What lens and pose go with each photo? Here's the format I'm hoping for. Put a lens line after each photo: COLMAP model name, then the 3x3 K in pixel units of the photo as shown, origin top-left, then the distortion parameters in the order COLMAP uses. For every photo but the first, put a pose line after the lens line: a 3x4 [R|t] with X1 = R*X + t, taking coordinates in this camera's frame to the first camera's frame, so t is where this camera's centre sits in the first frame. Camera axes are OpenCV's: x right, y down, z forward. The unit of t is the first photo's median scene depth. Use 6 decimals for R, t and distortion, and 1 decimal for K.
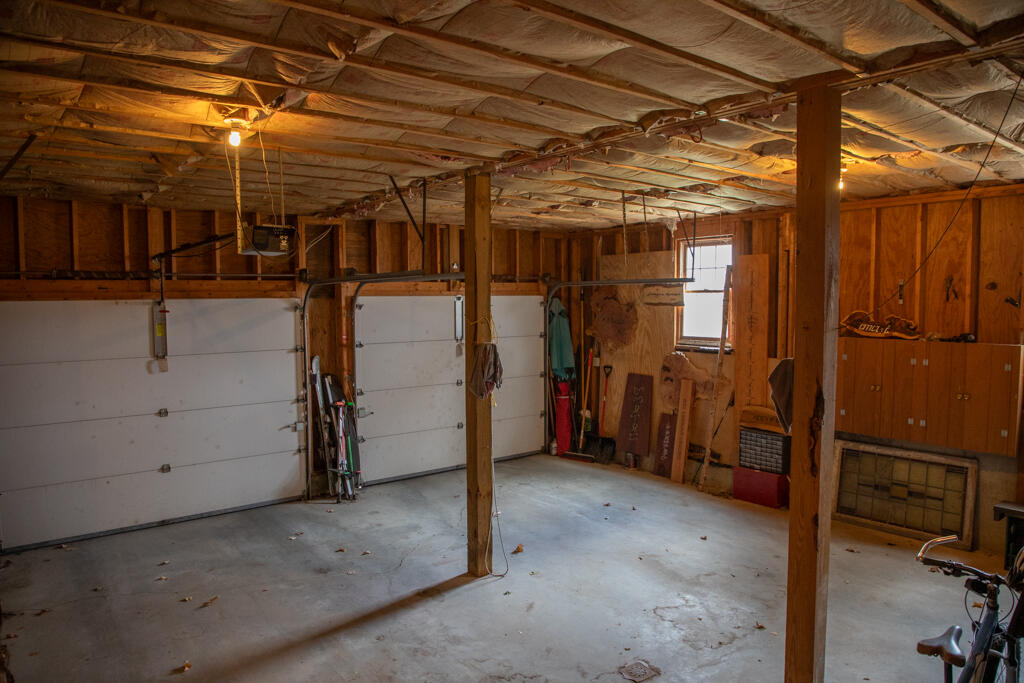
lens RADIAL K [[699.3, 0, 503.9], [0, 699.3, 342.5], [0, 0, 1]] dist [-0.064901, 0.001371]
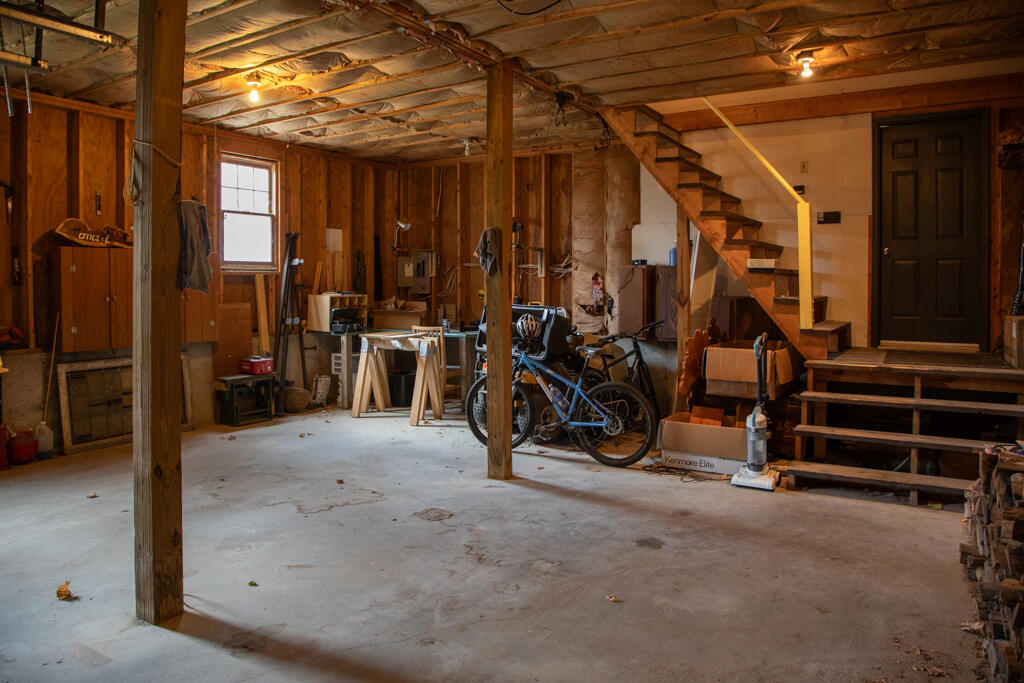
lens RADIAL K [[699.3, 0, 503.9], [0, 699.3, 342.5], [0, 0, 1]] dist [-0.064901, 0.001371]
pose [[-0.333097, -0.075681, 0.939850, -0.664373], [0.061554, 0.992902, 0.101768, 0.075147], [-0.940881, 0.091750, -0.326074, 0.941572]]
